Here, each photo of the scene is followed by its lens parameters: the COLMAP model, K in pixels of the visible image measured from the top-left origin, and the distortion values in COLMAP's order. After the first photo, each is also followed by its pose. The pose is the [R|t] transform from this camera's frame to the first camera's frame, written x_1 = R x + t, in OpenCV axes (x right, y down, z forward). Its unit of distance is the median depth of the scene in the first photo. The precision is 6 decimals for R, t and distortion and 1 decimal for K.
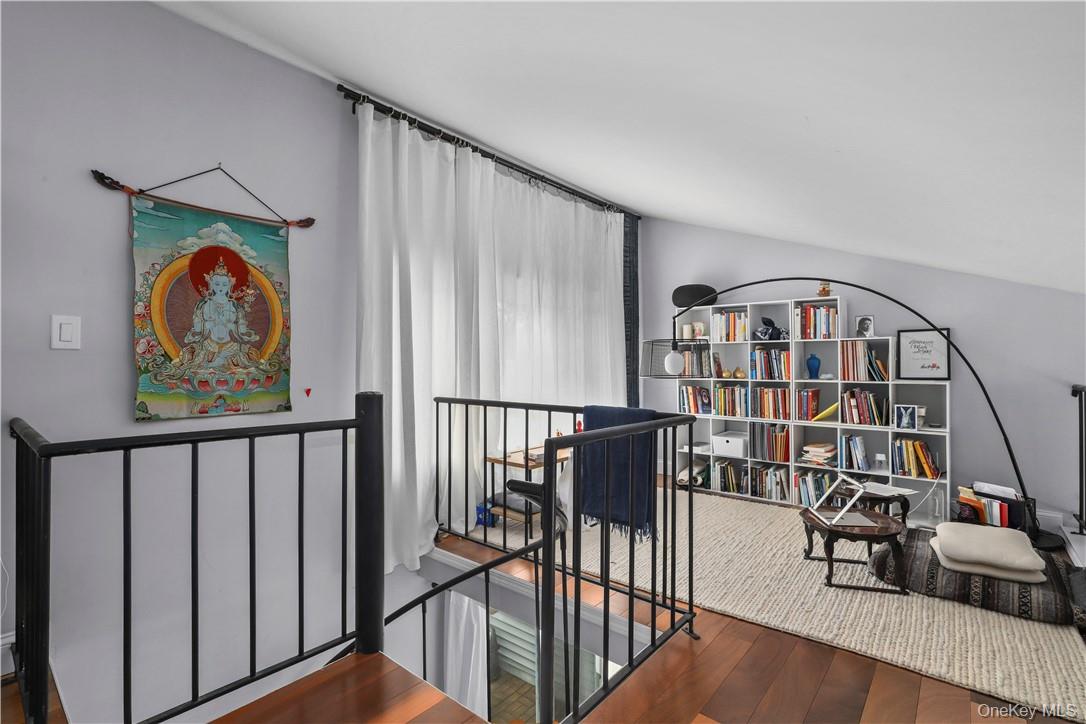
lens RADIAL K [[498.0, 0, 539.9], [0, 498.0, 368.1], [0, 0, 1]] dist [-0.018755, 0.001339]
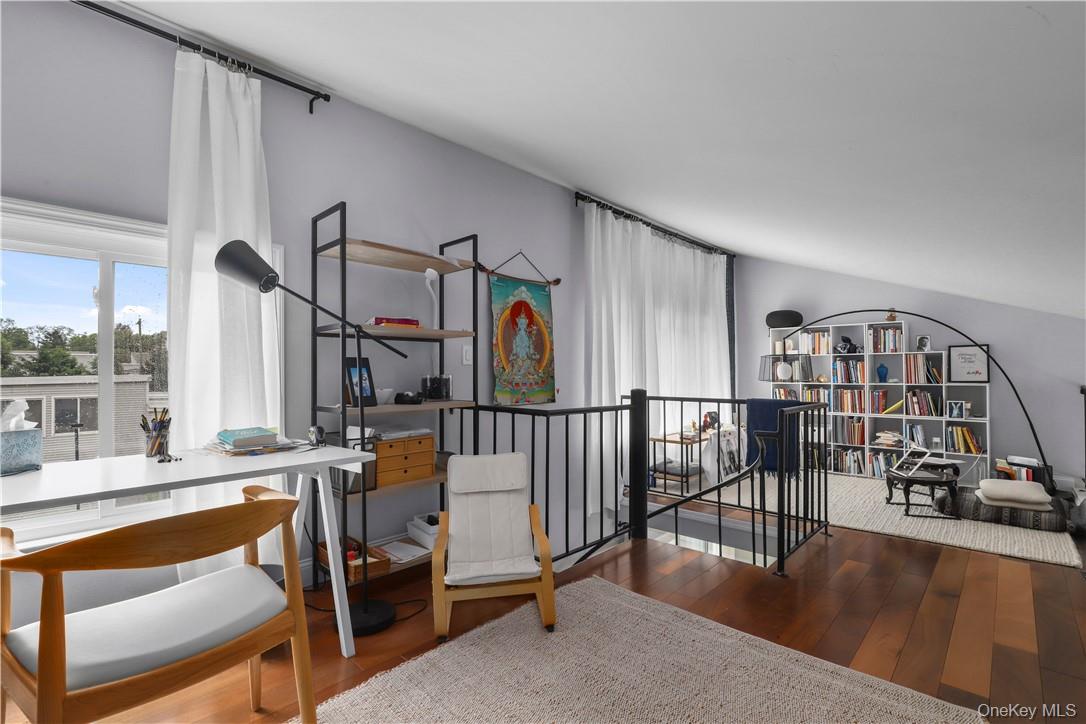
lens RADIAL K [[494.6, 0, 544.5], [0, 494.6, 373.2], [0, 0, 1]] dist [-0.016501, 0.000673]
pose [[0.998658, -0.003591, -0.051673, -0.325855], [0.003318, 0.999980, -0.005369, 0.001094], [0.051692, 0.005190, 0.998650, -0.412880]]
